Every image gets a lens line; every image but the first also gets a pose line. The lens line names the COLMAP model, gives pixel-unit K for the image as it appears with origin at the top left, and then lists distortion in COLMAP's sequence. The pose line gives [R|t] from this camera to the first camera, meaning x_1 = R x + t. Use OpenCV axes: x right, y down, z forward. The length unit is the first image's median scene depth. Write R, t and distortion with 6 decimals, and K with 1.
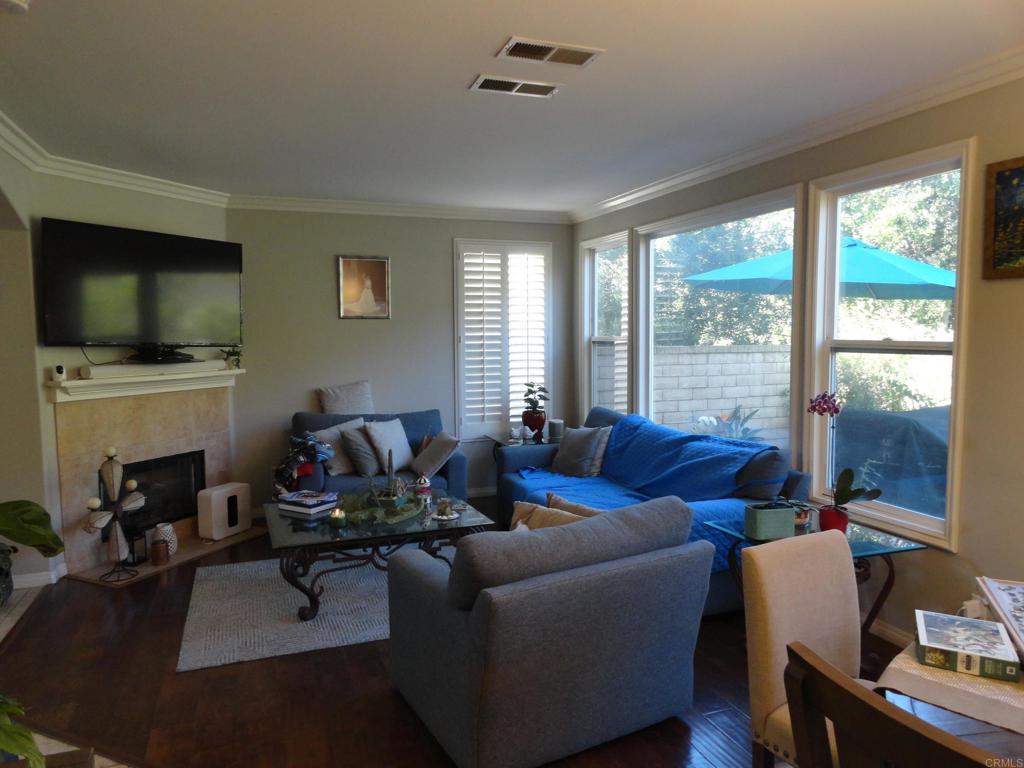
lens RADIAL K [[698.2, 0, 515.3], [0, 698.2, 384.2], [0, 0, 1]] dist [0.002084, 0.008699]
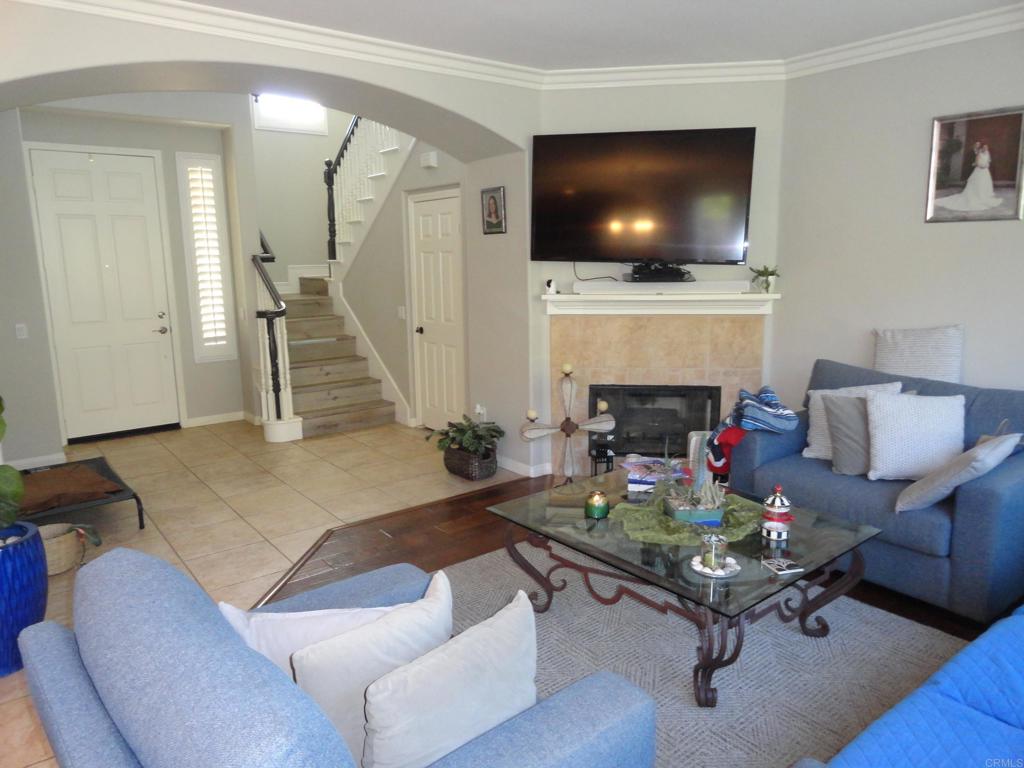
lens RADIAL K [[698.2, 0, 512.8], [0, 698.2, 381.0], [0, 0, 1]] dist [0.002084, 0.008699]
pose [[0.311946, 0.175327, -0.933783, 0.267257], [-0.065650, 0.984455, 0.162909, -0.034415], [0.947829, 0.010484, 0.318607, 0.488679]]
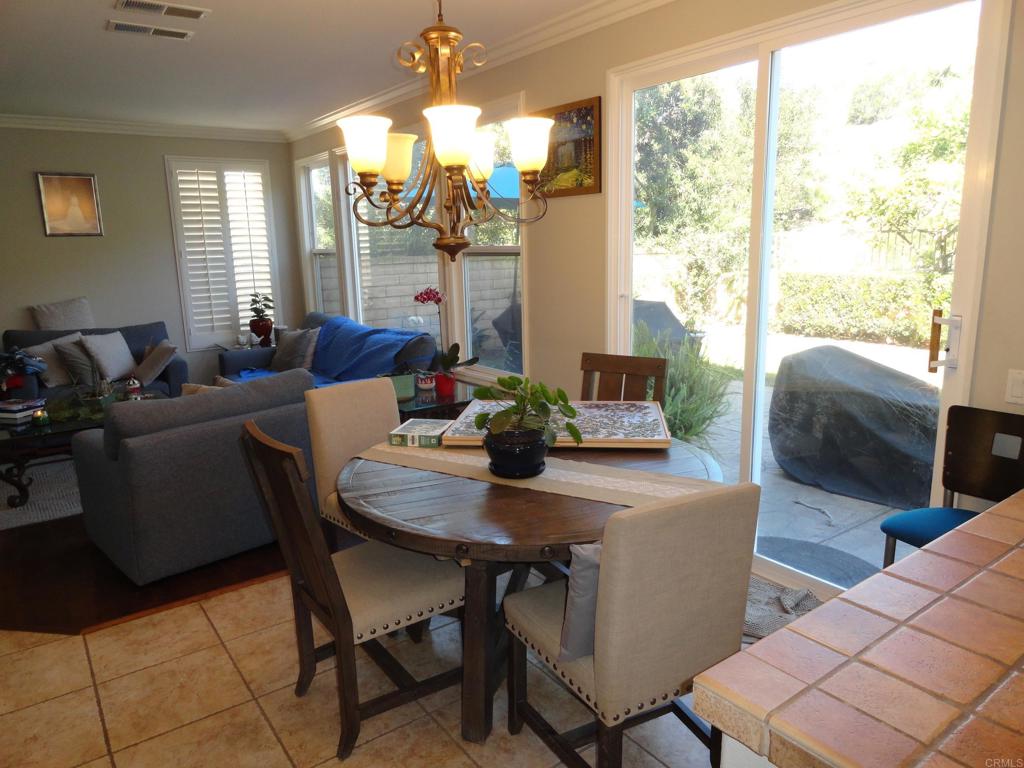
lens RADIAL K [[698.2, 0, 507.6], [0, 698.2, 381.9], [0, 0, 1]] dist [0.002084, 0.008699]
pose [[0.965421, -0.070806, 0.250894, 0.137021], [0.040868, 0.991616, 0.122590, 0.020192], [-0.257471, -0.108097, 0.960221, -0.188749]]
